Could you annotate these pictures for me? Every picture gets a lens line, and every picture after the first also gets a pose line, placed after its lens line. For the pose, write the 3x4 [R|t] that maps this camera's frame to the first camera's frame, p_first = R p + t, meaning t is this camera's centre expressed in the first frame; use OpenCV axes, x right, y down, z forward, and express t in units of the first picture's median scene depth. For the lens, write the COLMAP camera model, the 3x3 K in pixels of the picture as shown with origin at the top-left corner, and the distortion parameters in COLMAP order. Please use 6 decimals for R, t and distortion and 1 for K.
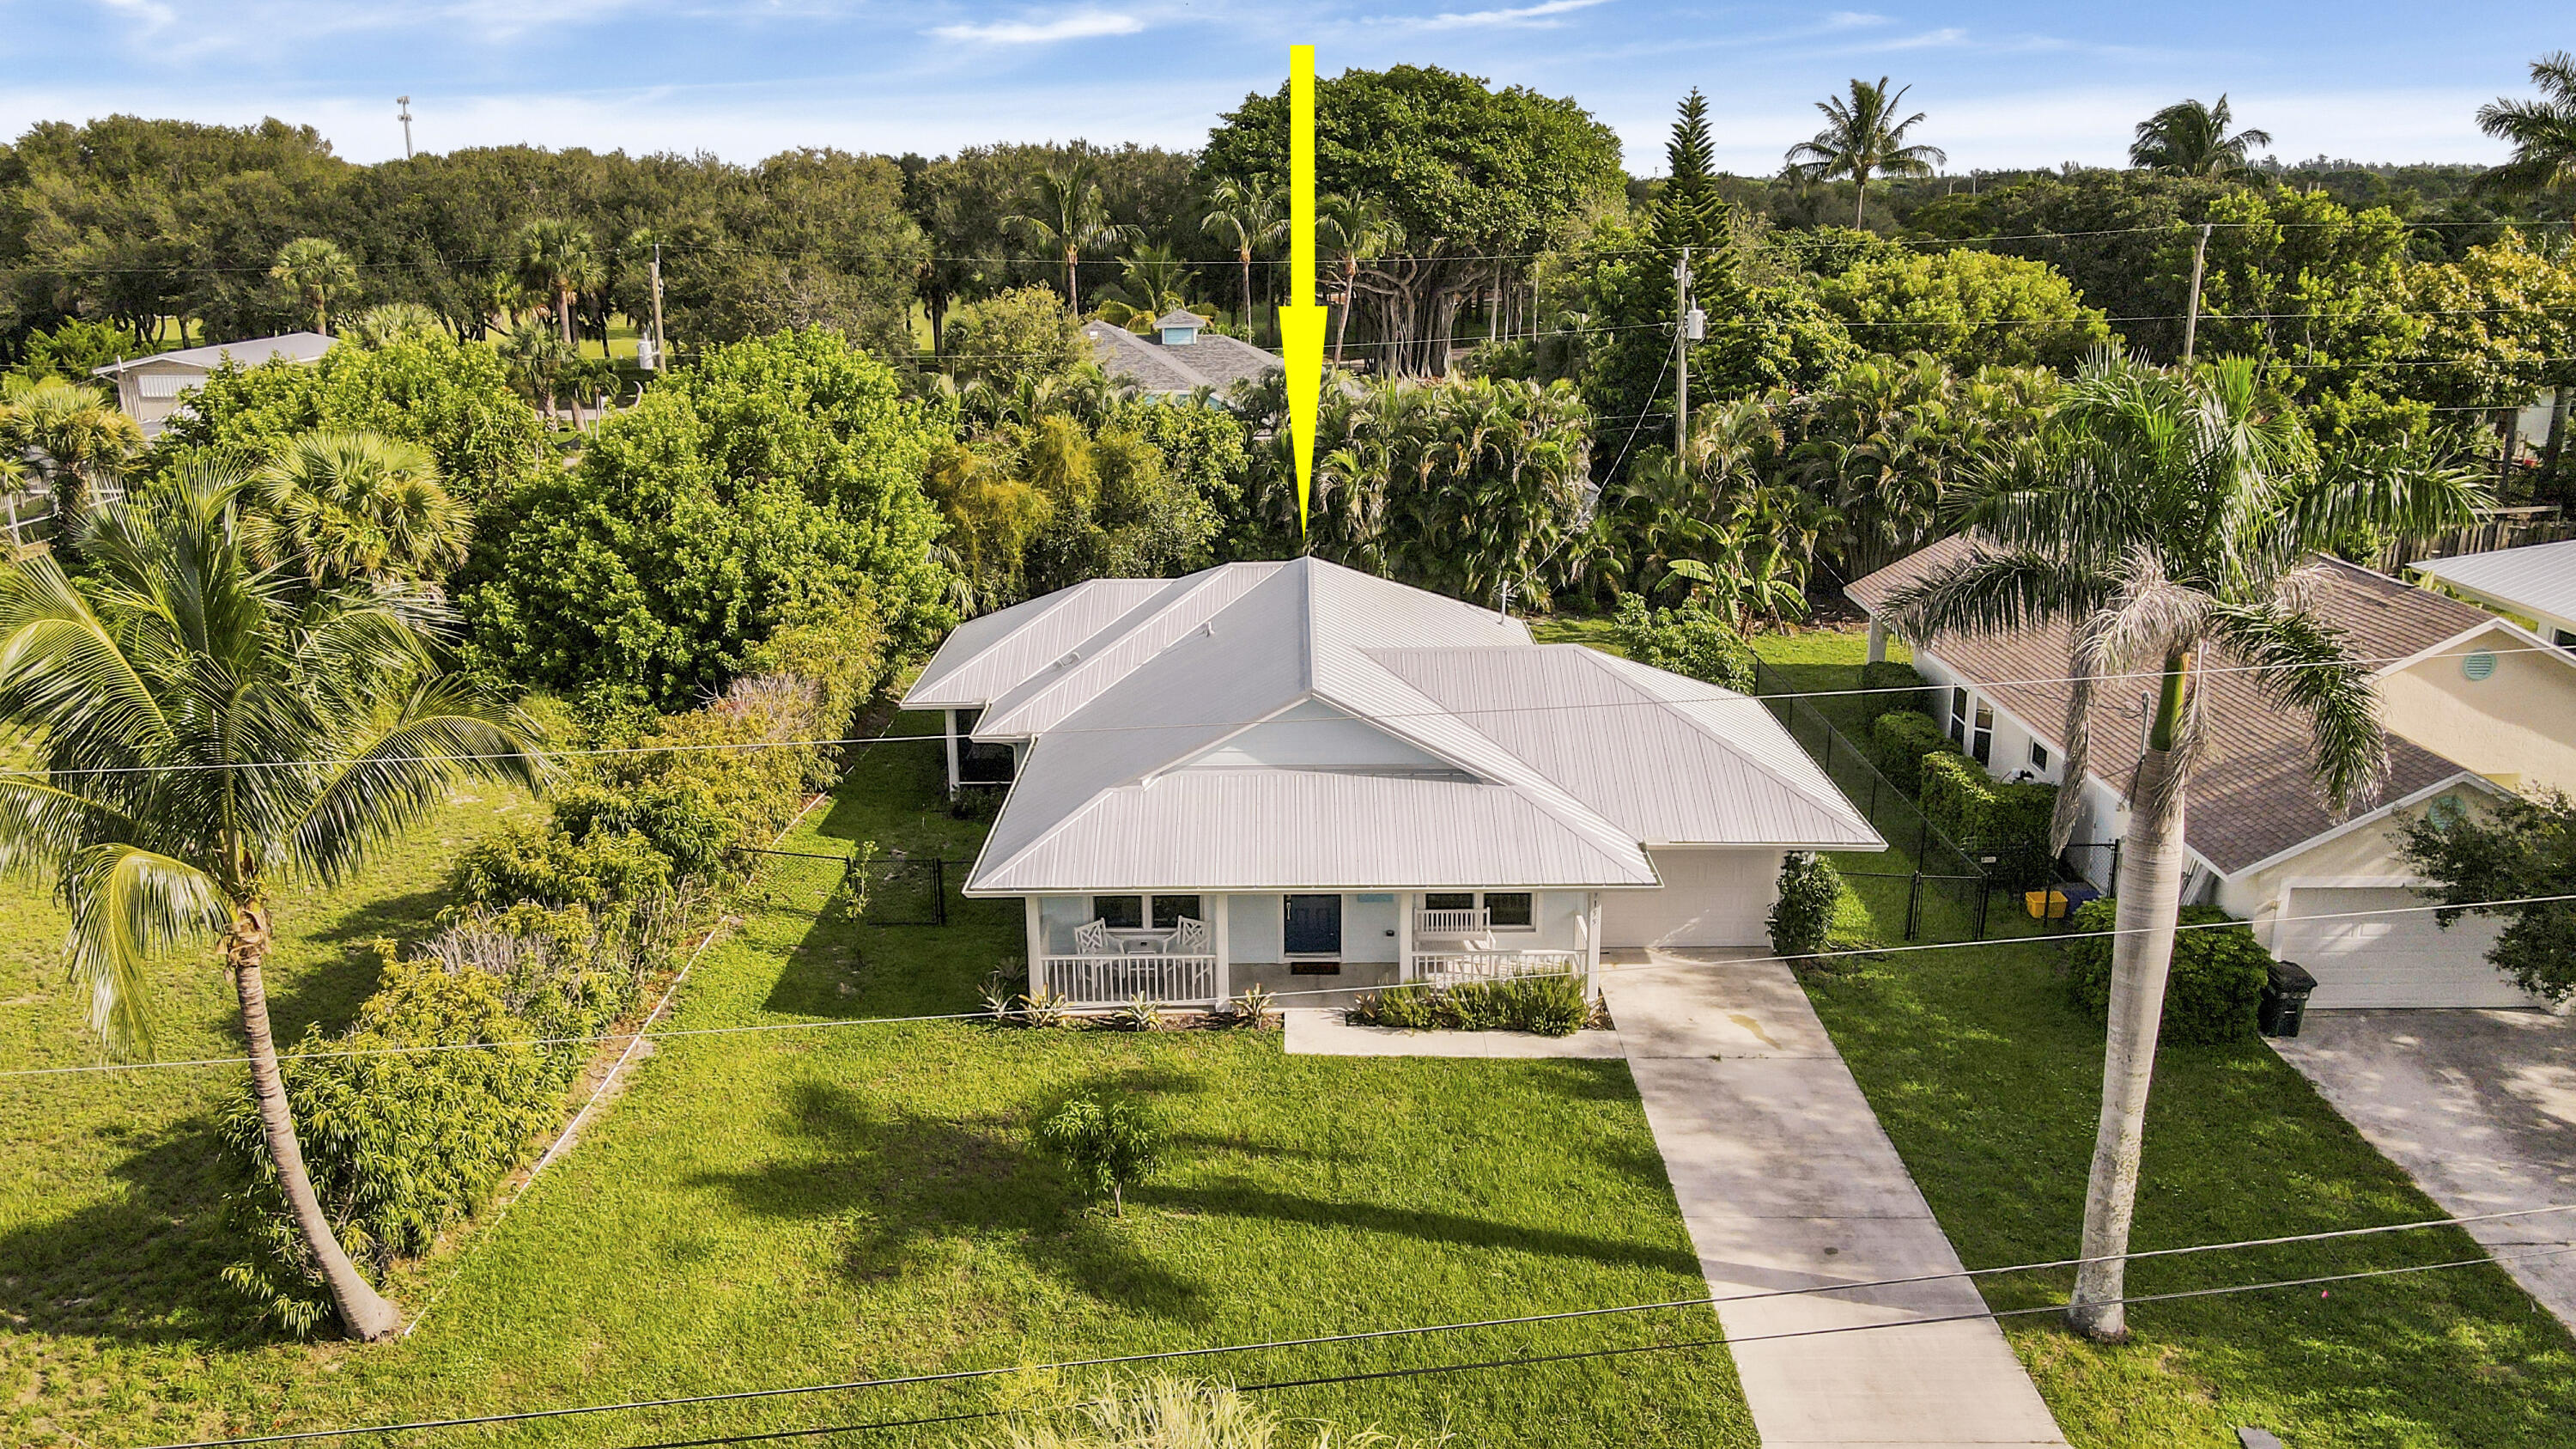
lens RADIAL K [[1995.7, 0, 1276.2], [0, 1995.7, 724.3], [0, 0, 1]] dist [-0.010515, 0.060546]
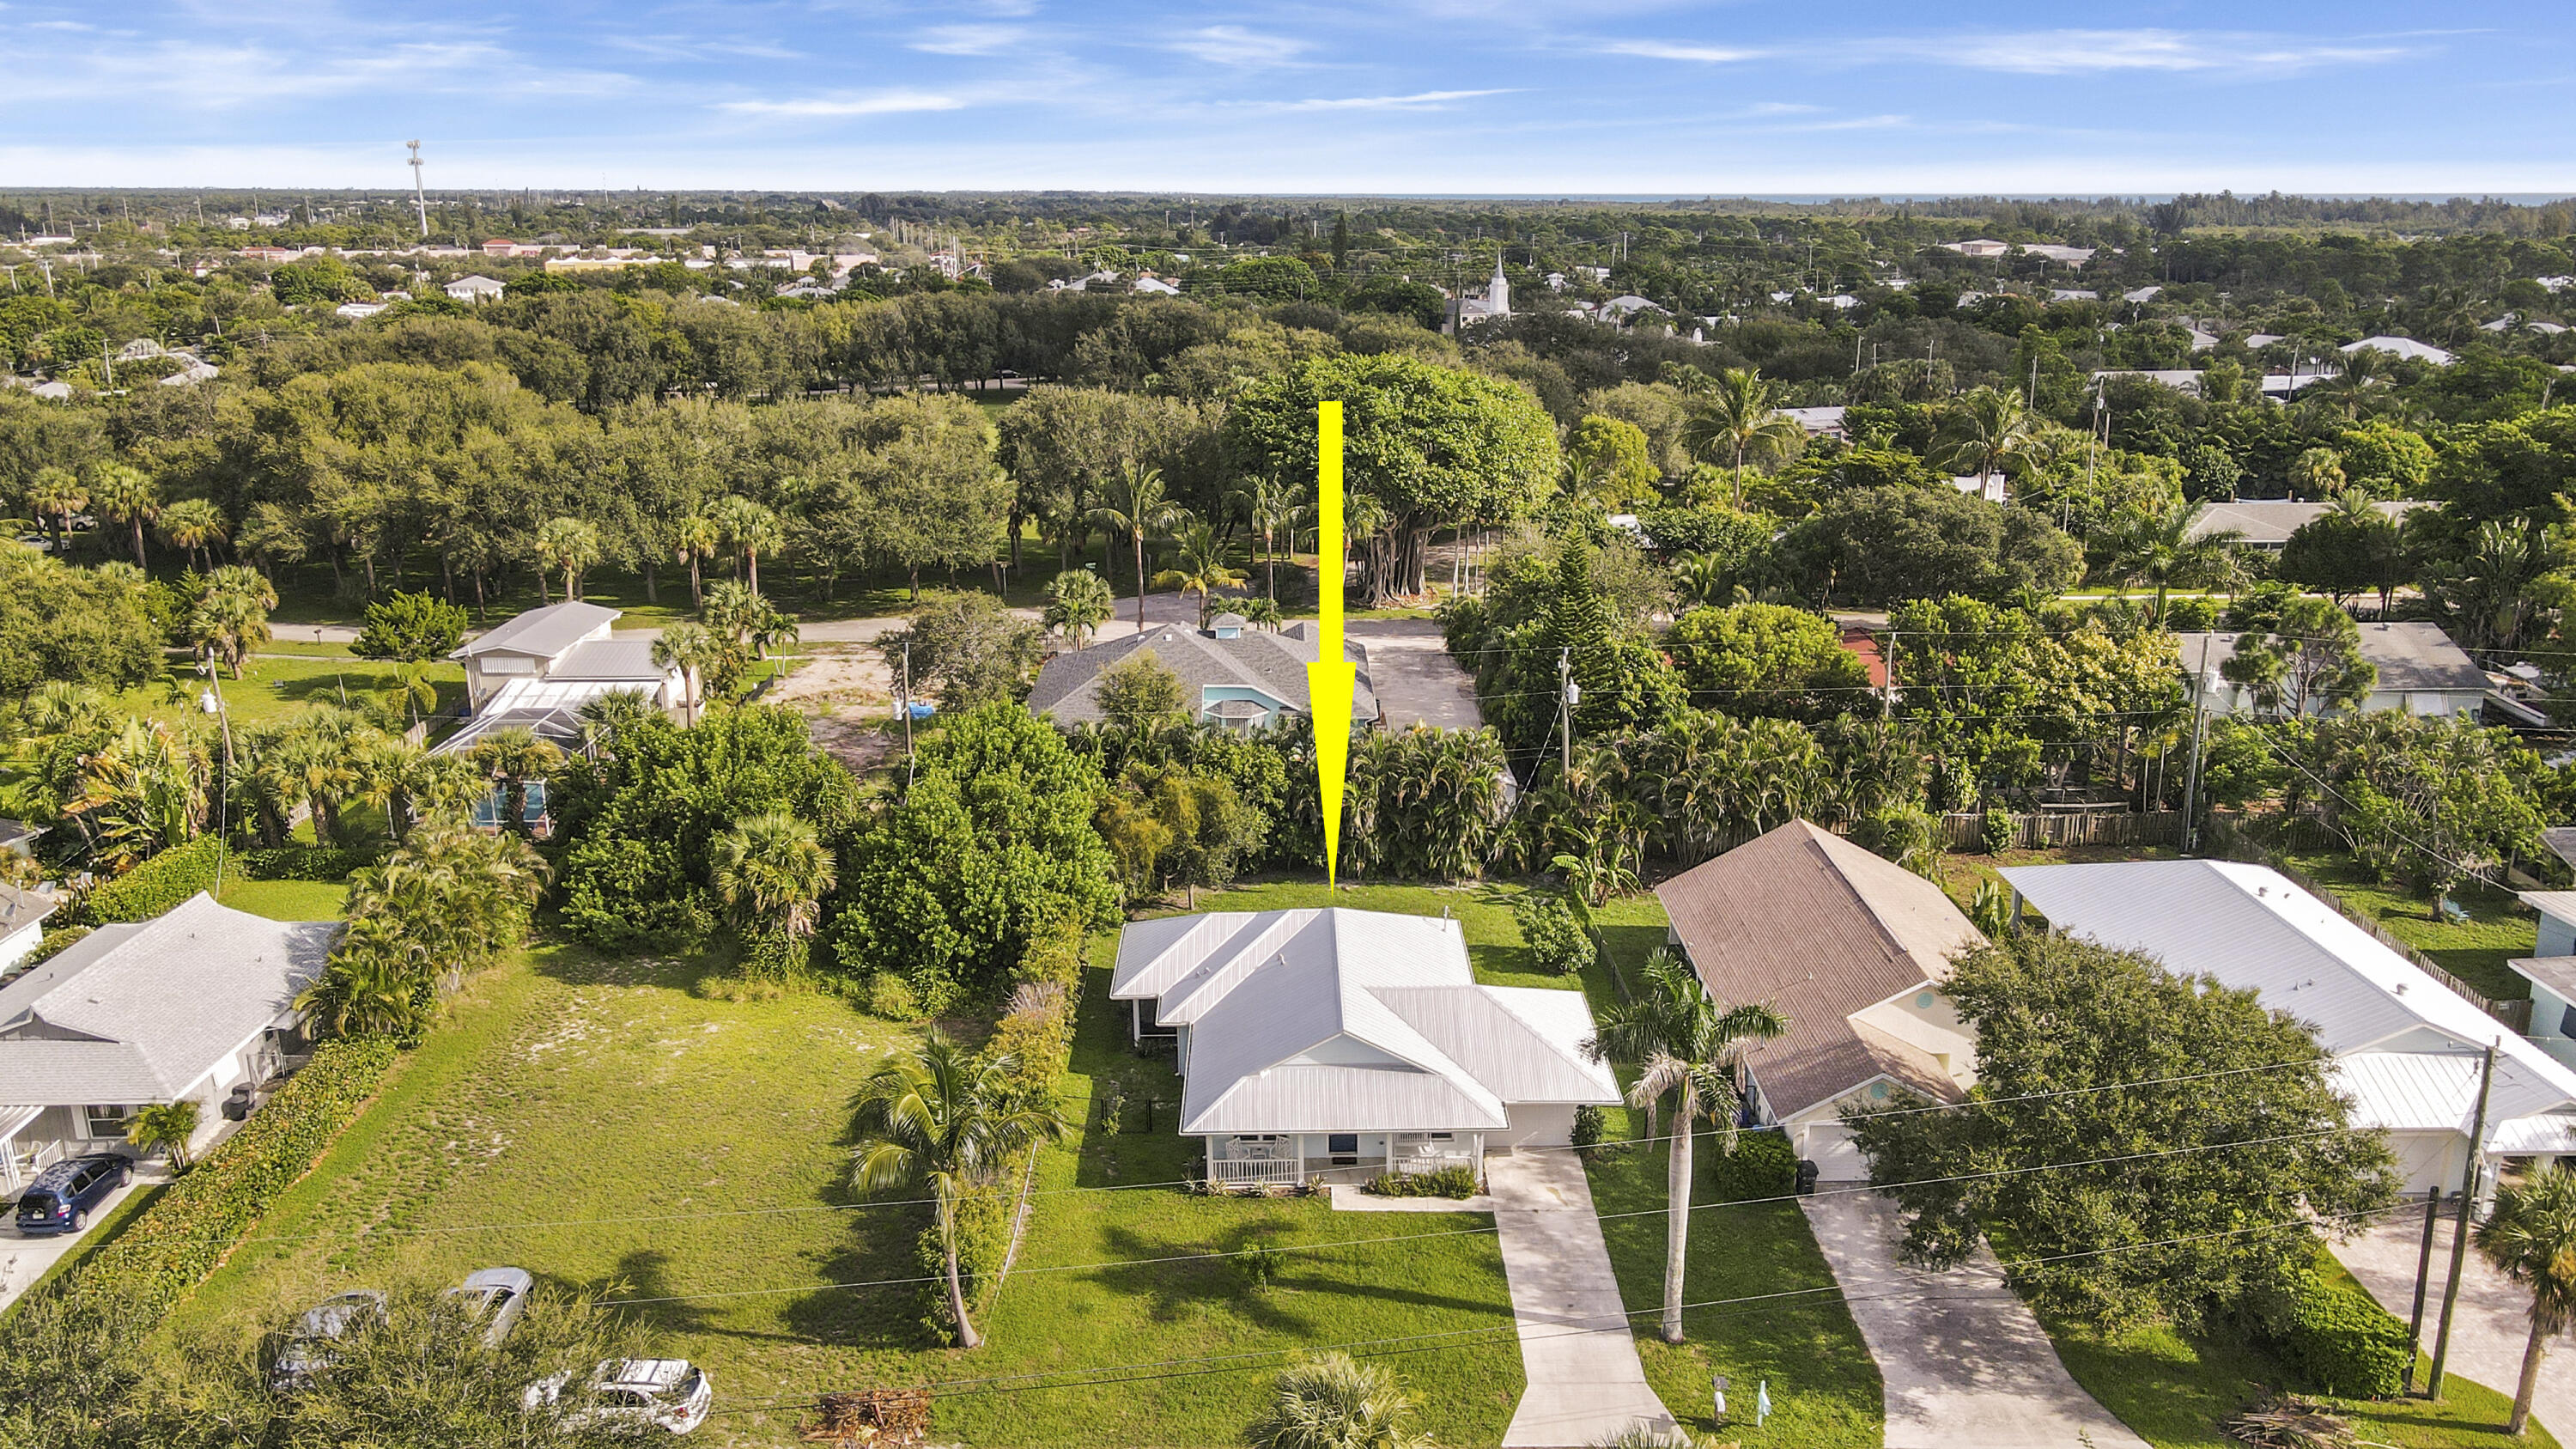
lens RADIAL K [[1995.7, 0, 1279.2], [0, 1995.7, 704.3], [0, 0, 1]] dist [-0.010515, 0.060546]
pose [[0.999949, -0.004913, 0.008788, -0.044076], [0.005031, 0.999897, -0.013425, -0.221715], [-0.008721, 0.013469, 0.999871, -0.725344]]
